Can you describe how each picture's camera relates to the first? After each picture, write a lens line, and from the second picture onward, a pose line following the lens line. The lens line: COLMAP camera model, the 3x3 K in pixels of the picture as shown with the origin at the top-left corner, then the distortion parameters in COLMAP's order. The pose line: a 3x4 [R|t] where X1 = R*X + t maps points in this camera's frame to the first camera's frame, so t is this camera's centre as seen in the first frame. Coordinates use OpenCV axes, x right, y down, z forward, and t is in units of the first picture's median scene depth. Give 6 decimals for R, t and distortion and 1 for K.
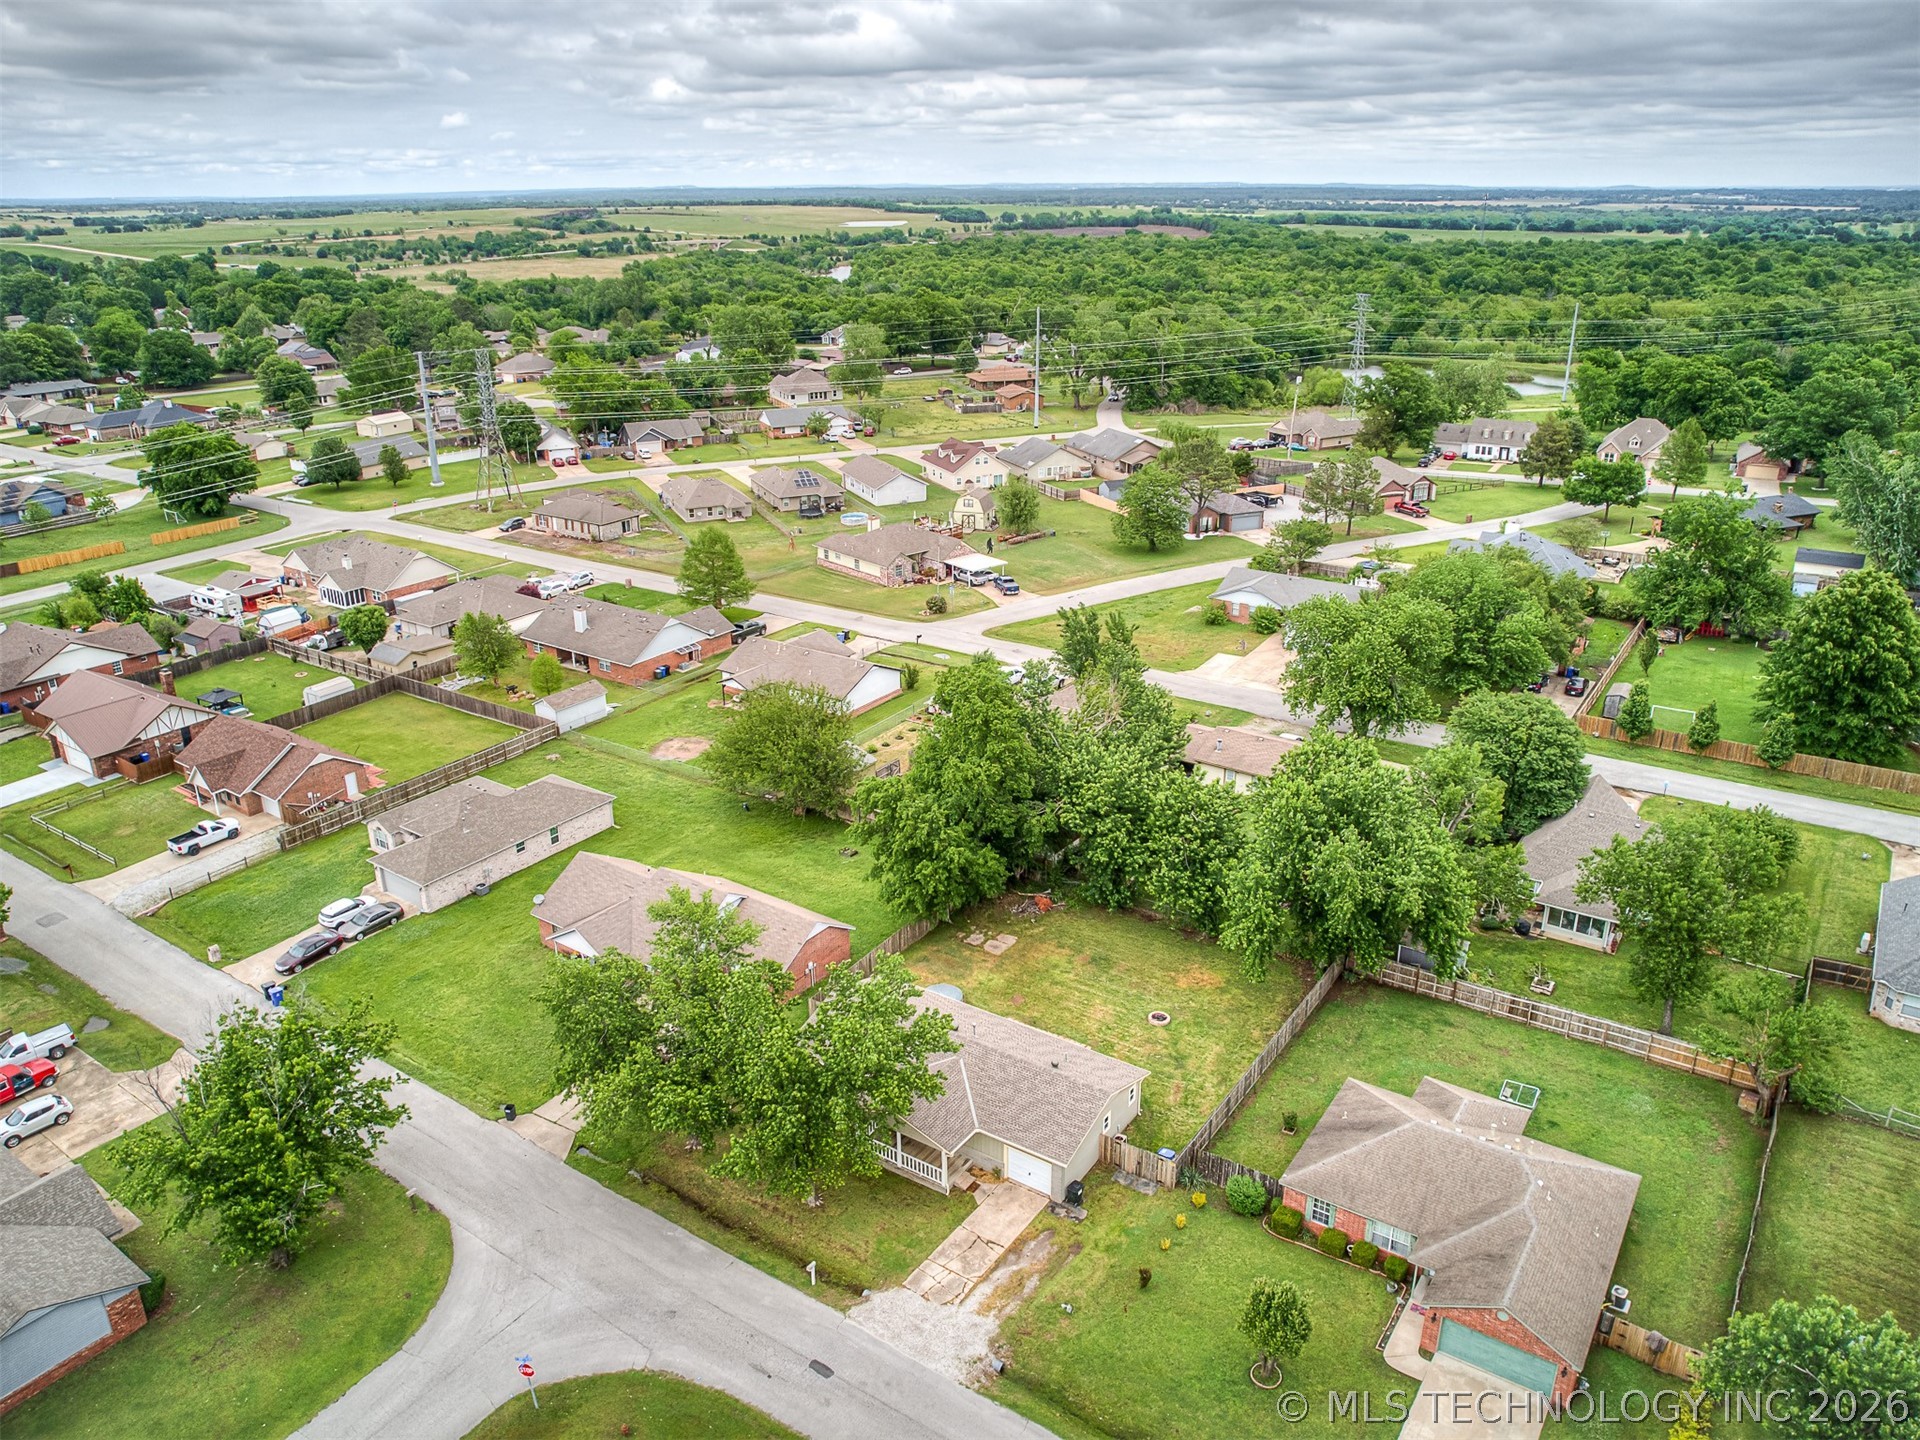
lens RADIAL K [[1379.0, 0, 960.0], [0, 1379.0, 720.0], [0, 0, 1]] dist [-0.075516, 0.062520]
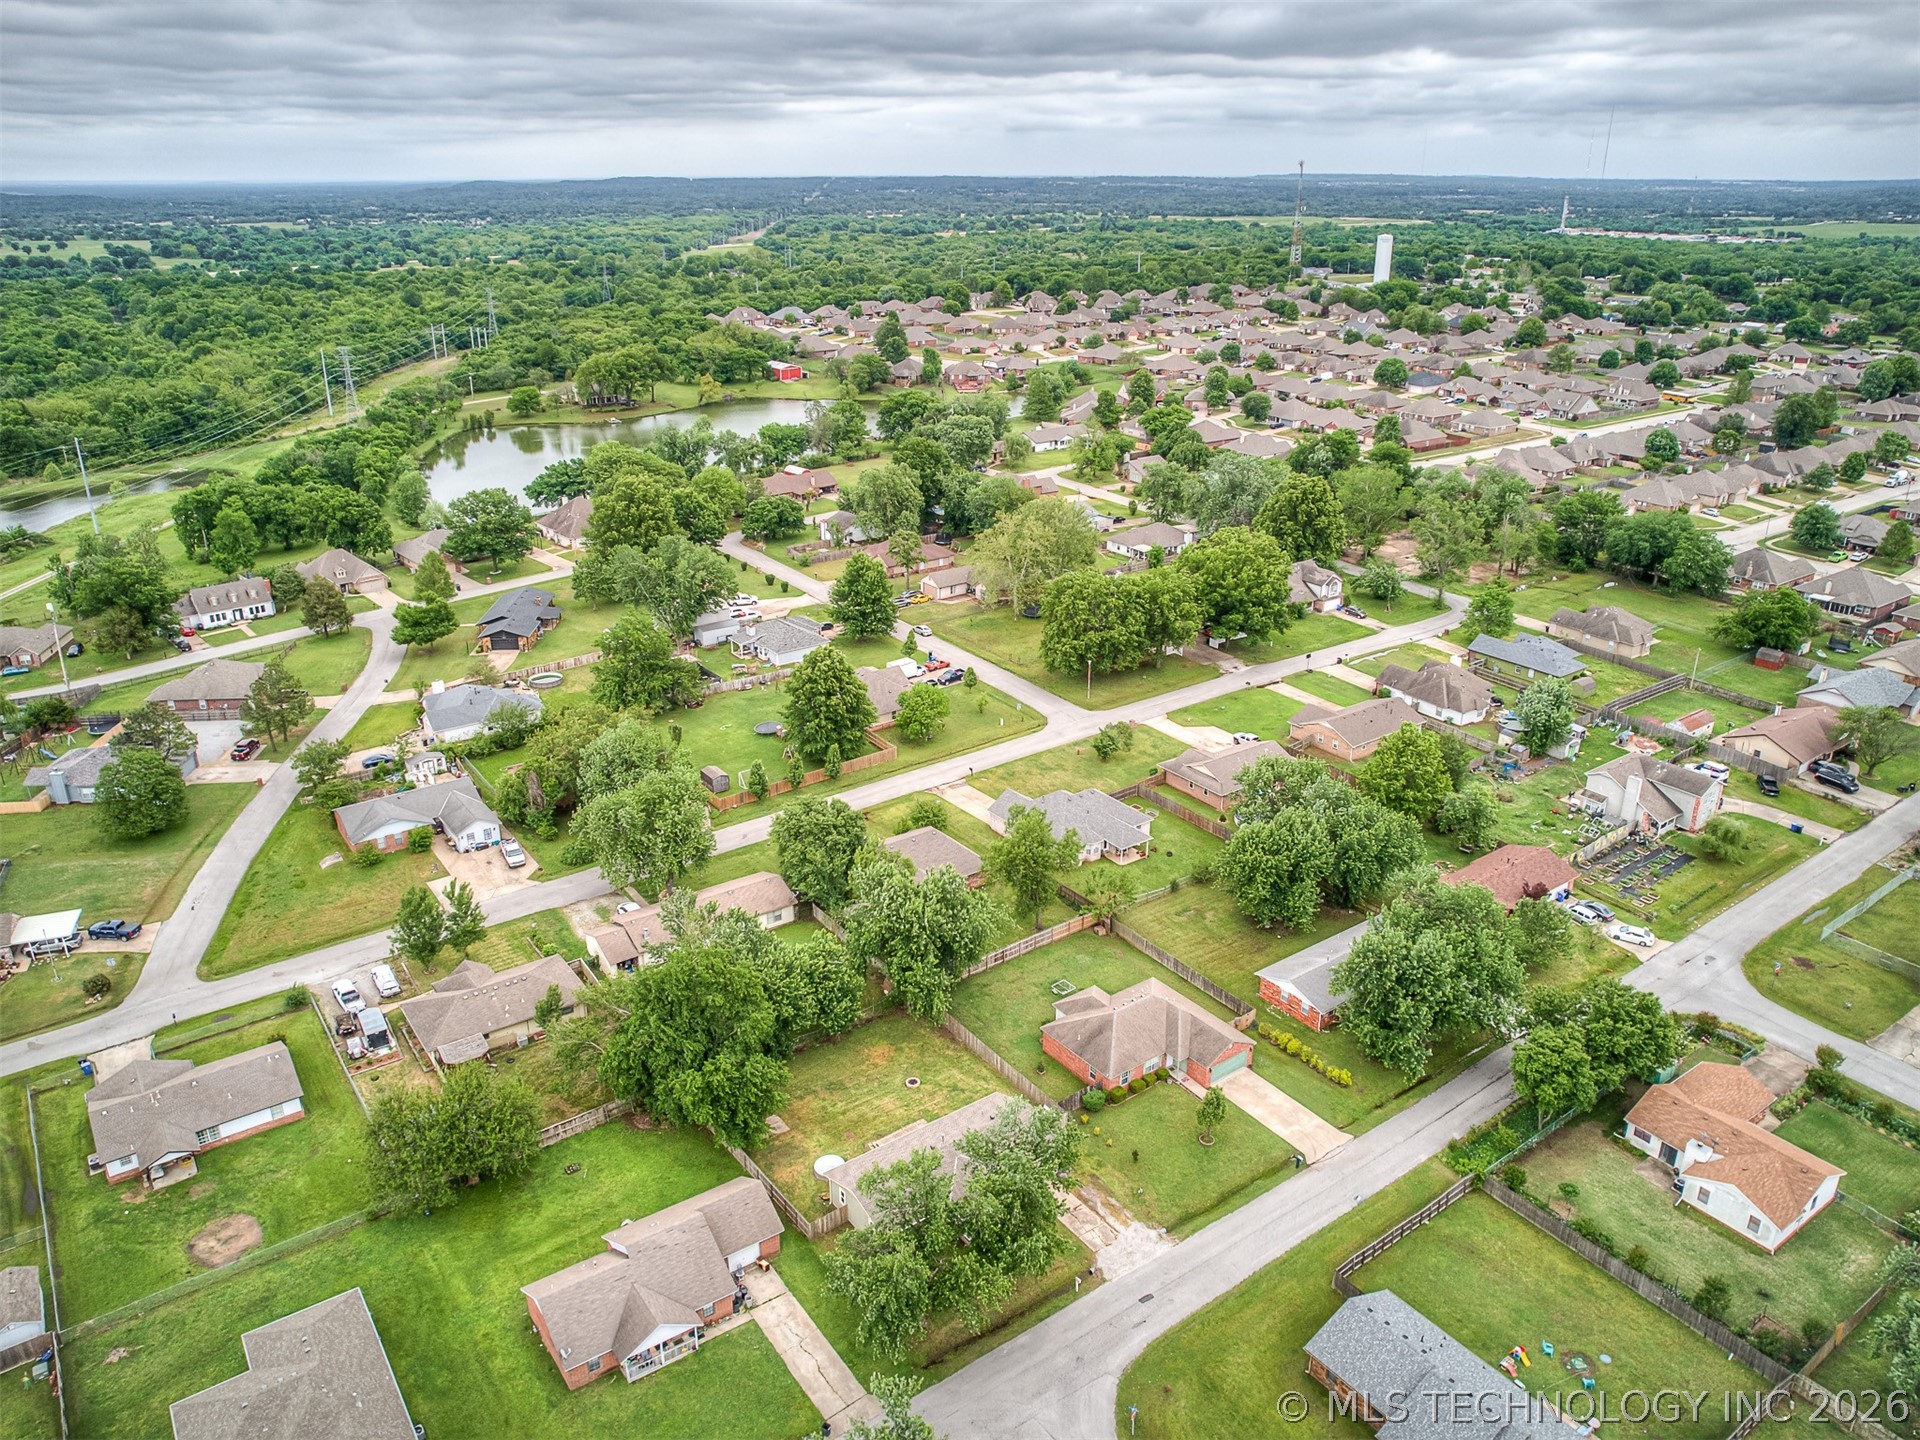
lens RADIAL K [[1374.8, 0, 960.0], [0, 1374.8, 720.0], [0, 0, 1]] dist [-0.067810, 0.044369]
pose [[0.338963, -0.348393, 0.873914, -0.604049], [0.345357, 0.910134, 0.228879, -0.282199], [-0.875119, 0.224231, 0.428822, 0.125475]]
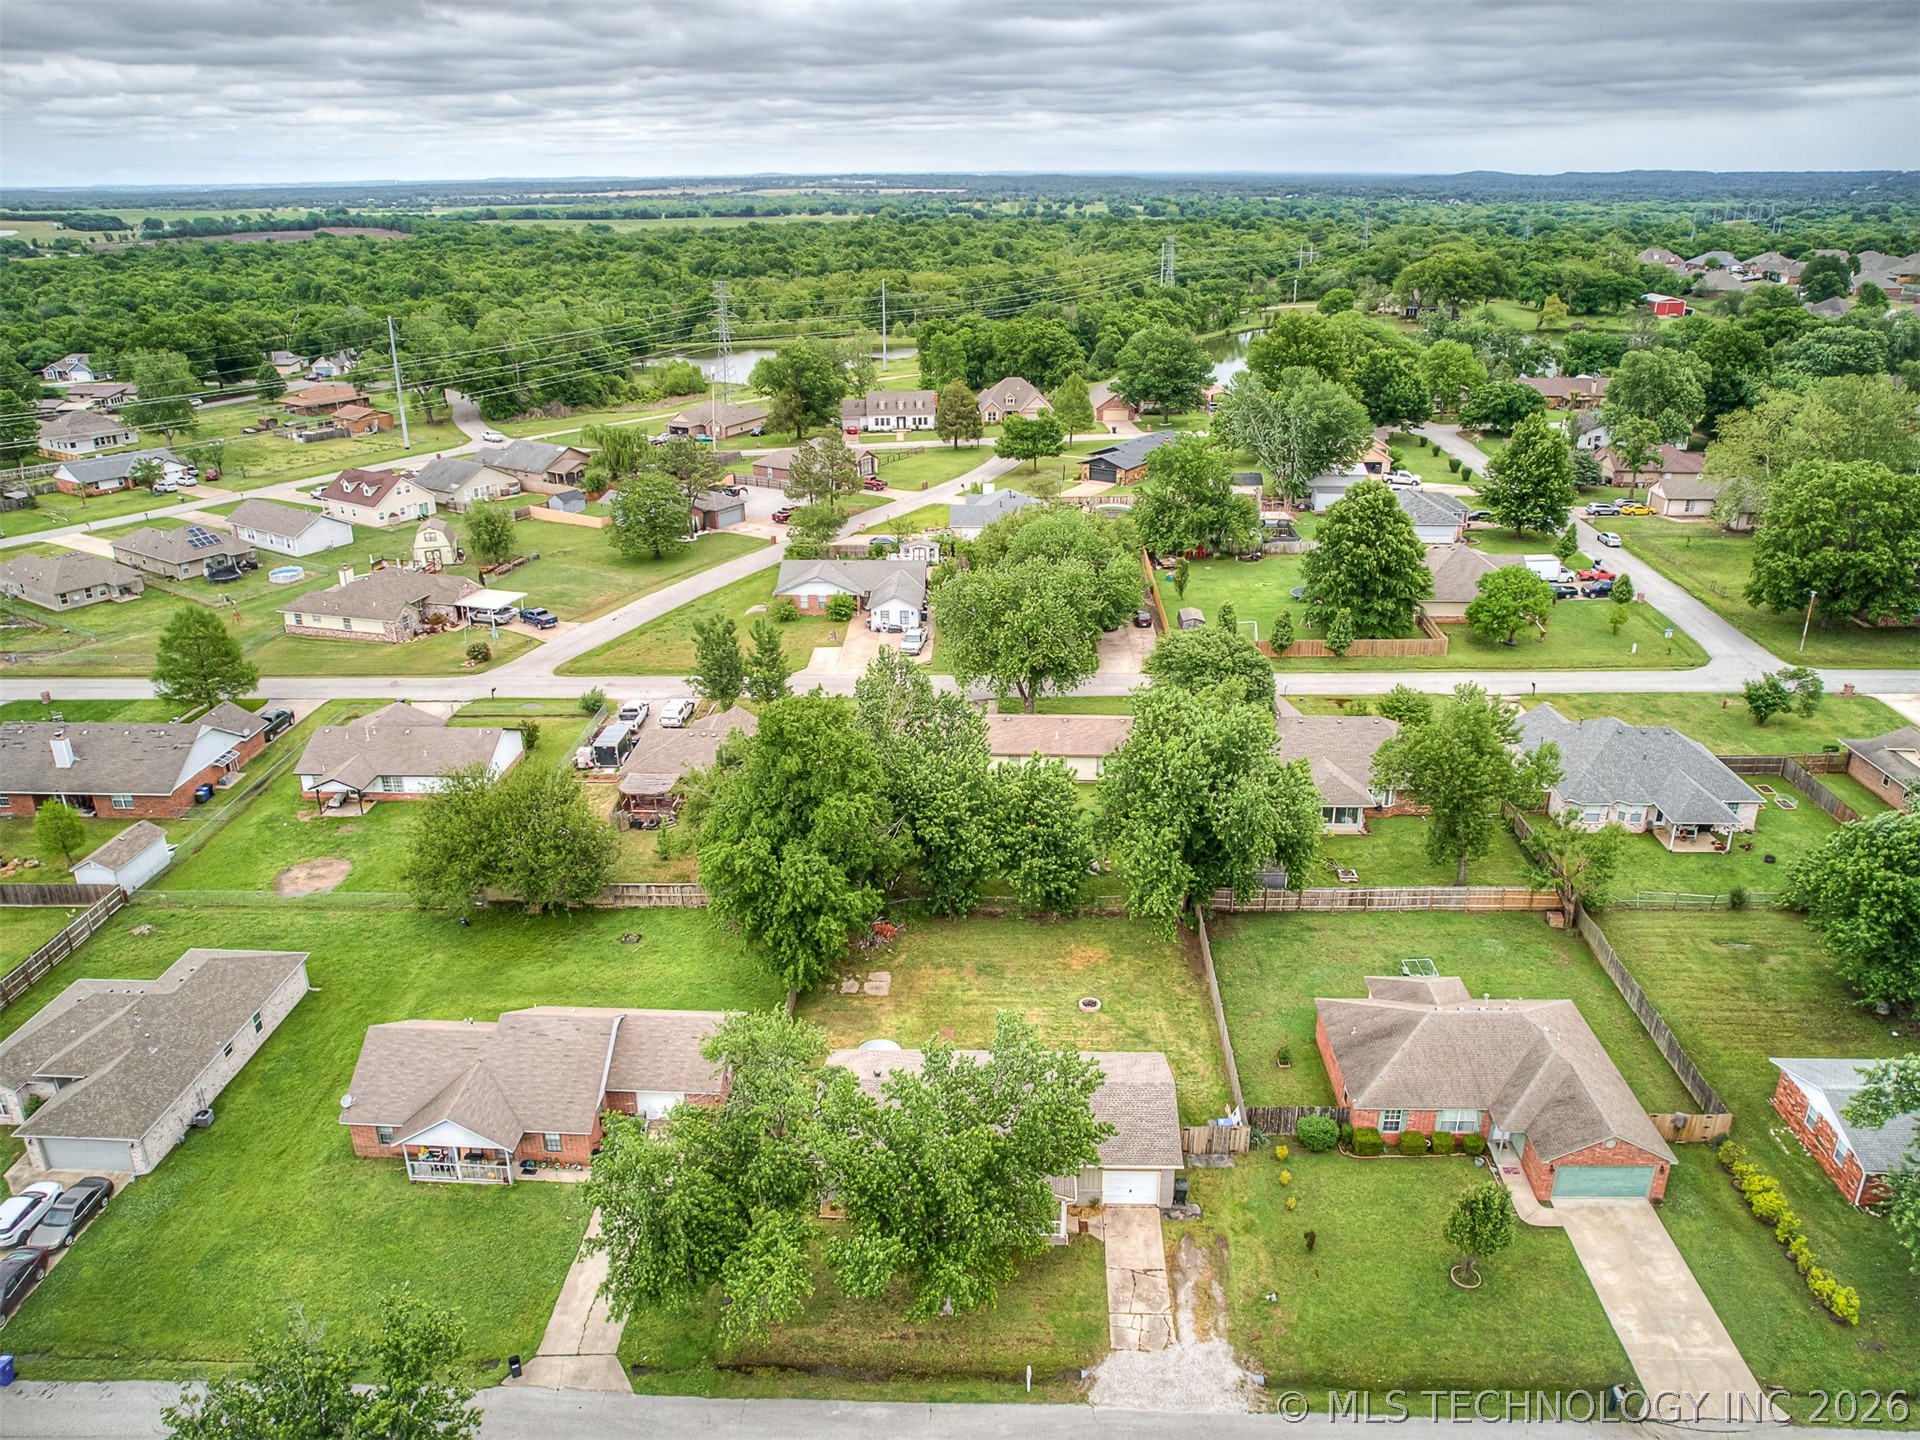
lens RADIAL K [[1380.2, 0, 957.2], [0, 1380.2, 712.9], [0, 0, 1]] dist [-0.073675, 0.060182]
pose [[0.848207, -0.197154, 0.491605, -0.226361], [0.197573, 0.978924, 0.051698, -0.035214], [-0.491436, 0.053277, 0.869283, 0.100947]]
